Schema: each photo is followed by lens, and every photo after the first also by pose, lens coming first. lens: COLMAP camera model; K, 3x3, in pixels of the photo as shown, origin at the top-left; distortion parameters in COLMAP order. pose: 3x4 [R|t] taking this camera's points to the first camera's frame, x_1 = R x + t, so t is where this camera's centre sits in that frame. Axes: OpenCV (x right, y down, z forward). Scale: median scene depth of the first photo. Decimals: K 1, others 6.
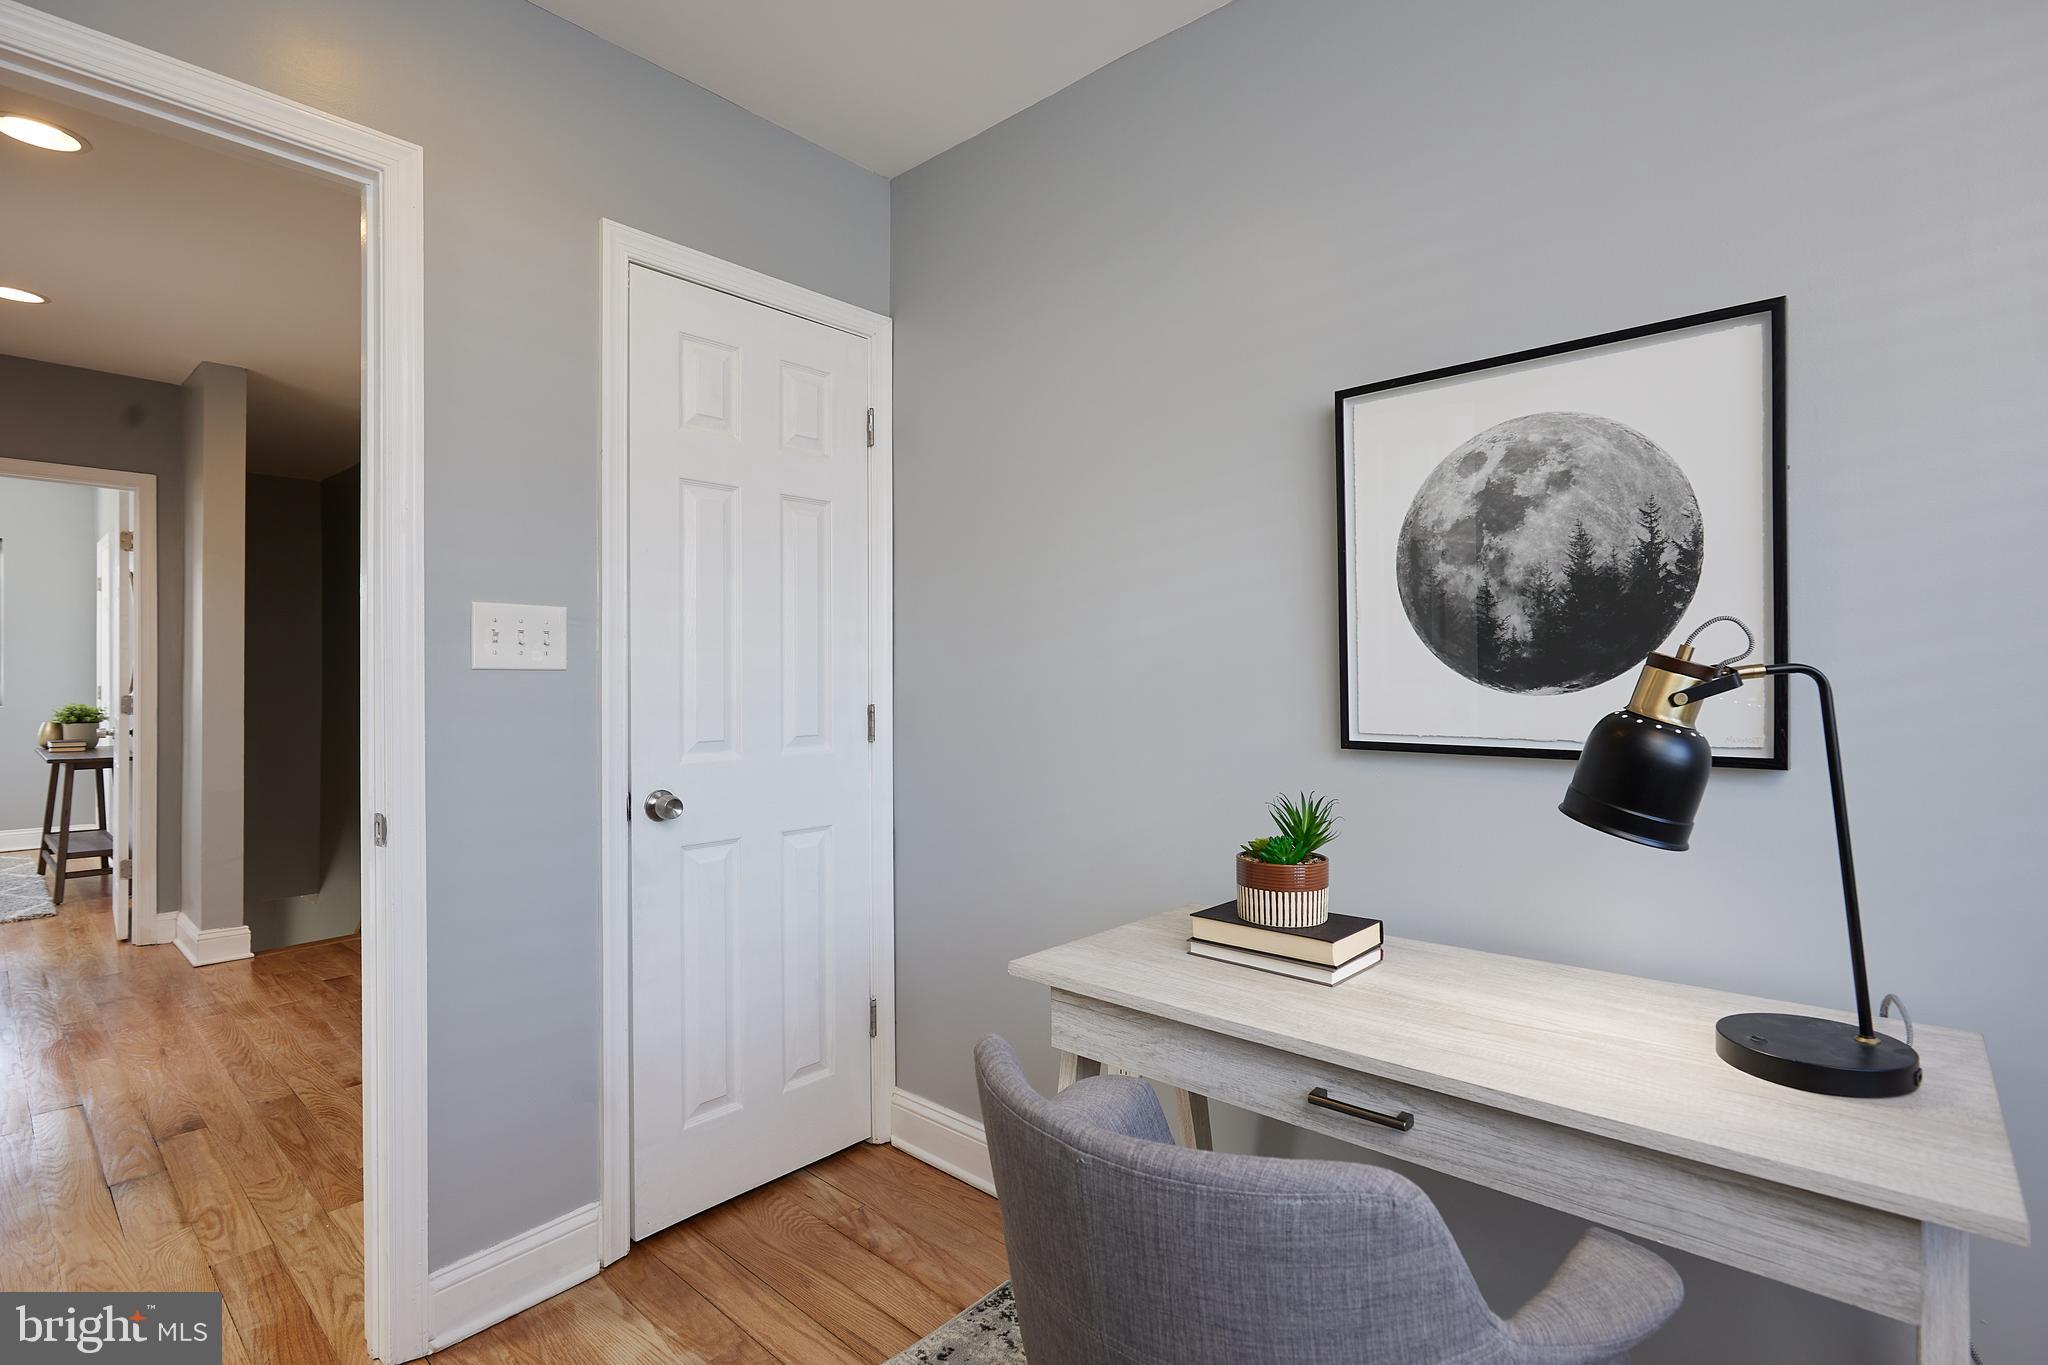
lens RADIAL K [[993.7, 0, 1034.2], [0, 993.7, 674.5], [0, 0, 1]] dist [-0.004260, -0.000663]
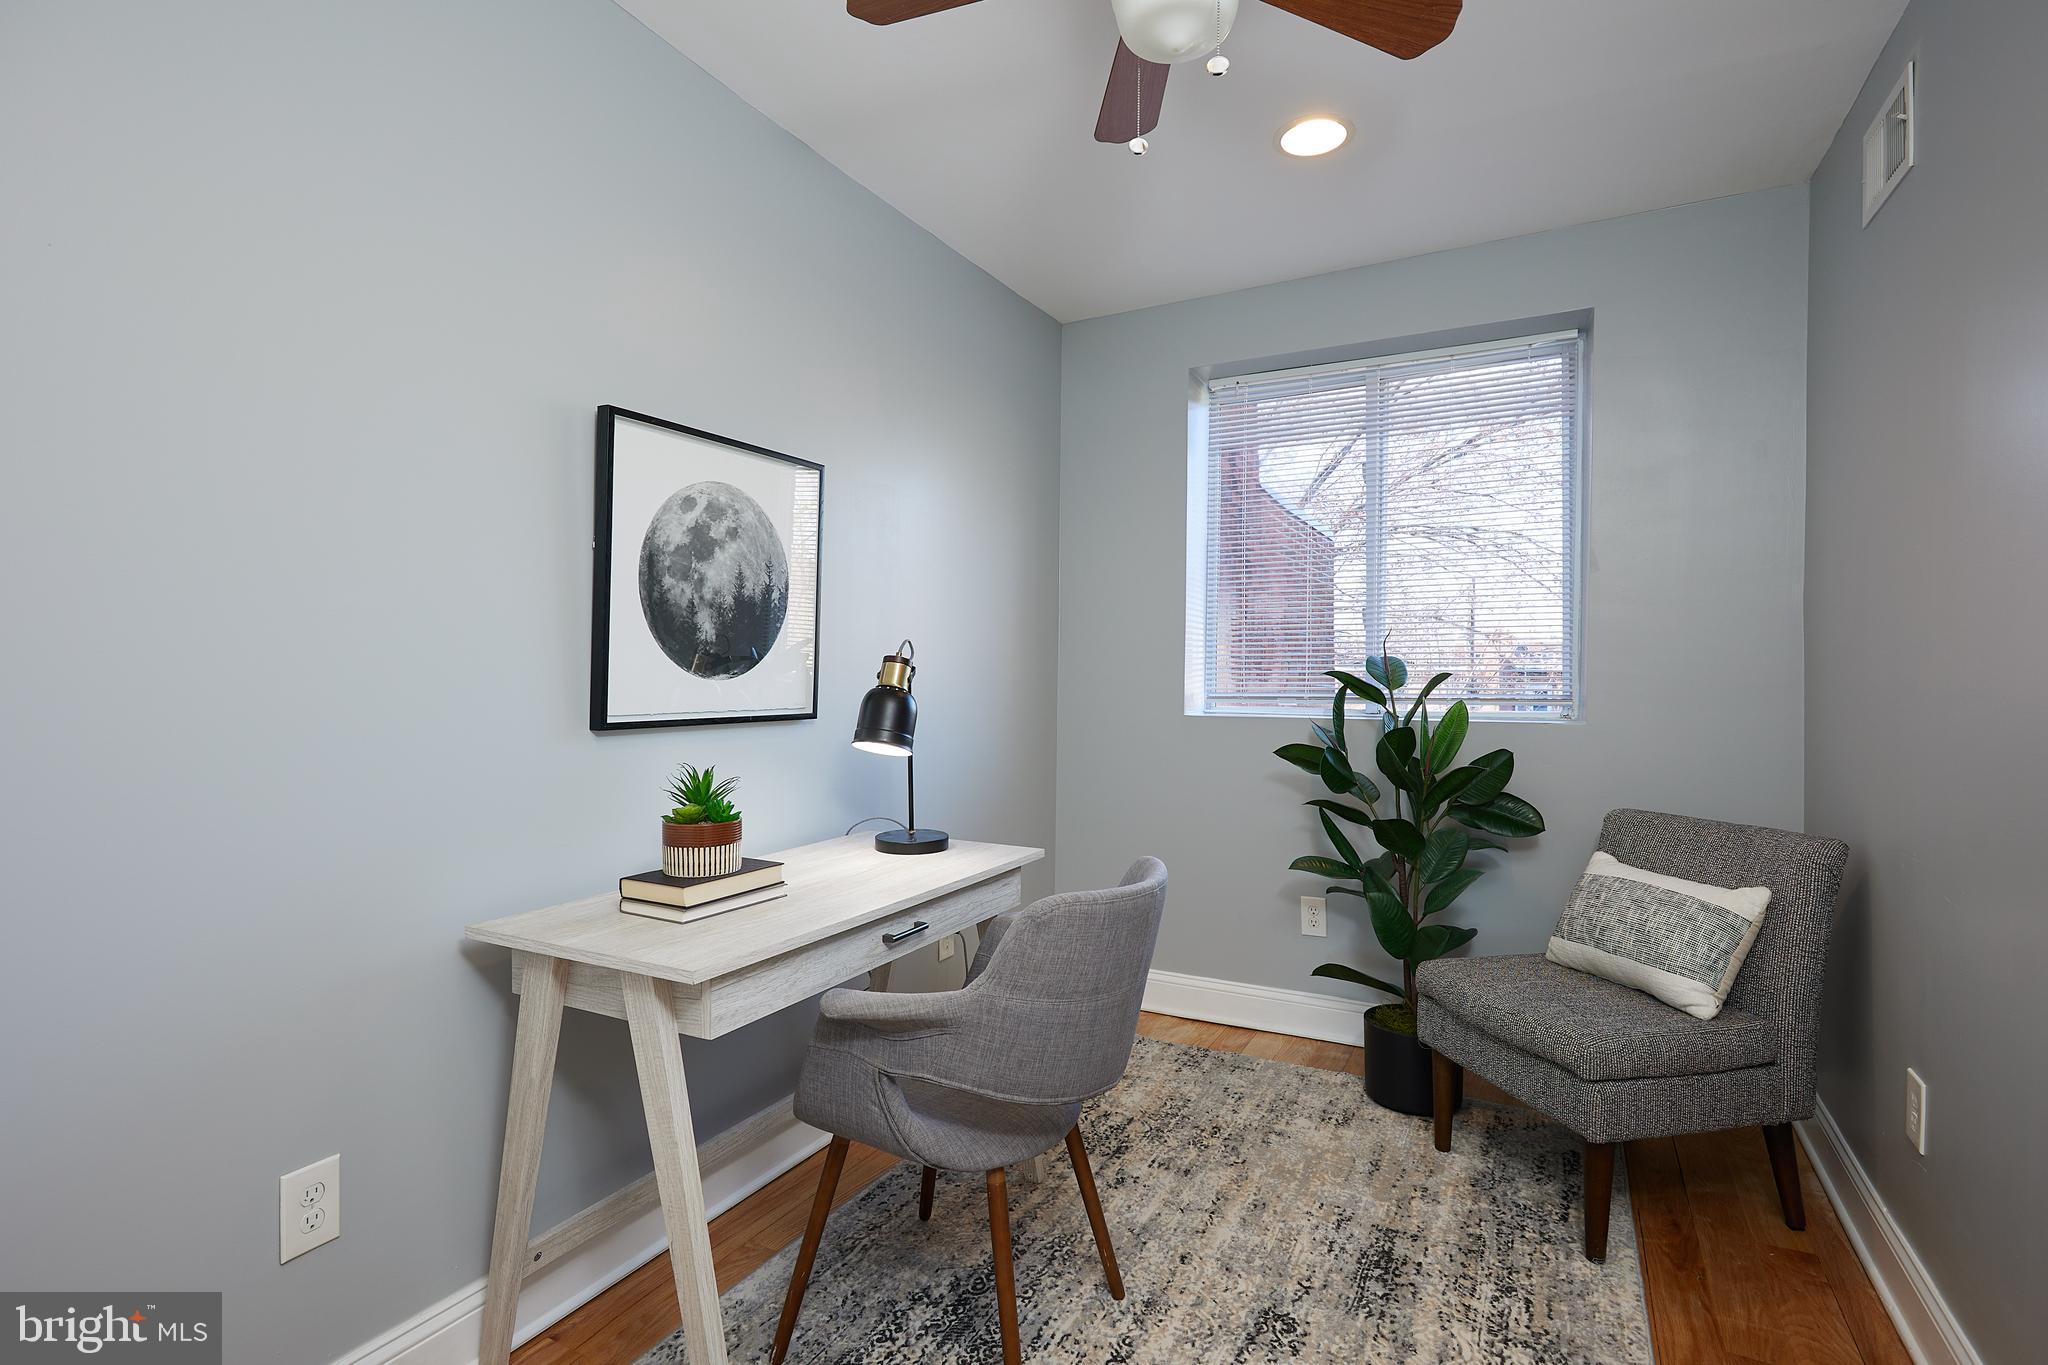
lens RADIAL K [[1010.8, 0, 1030.1], [0, 1010.8, 688.9], [0, 0, 1]] dist [0.000550, -0.001571]
pose [[-0.258445, -0.013466, 0.965932, -1.005297], [-0.010450, 0.999883, 0.011143, 0.012980], [-0.965969, -0.007214, -0.258556, 0.936983]]
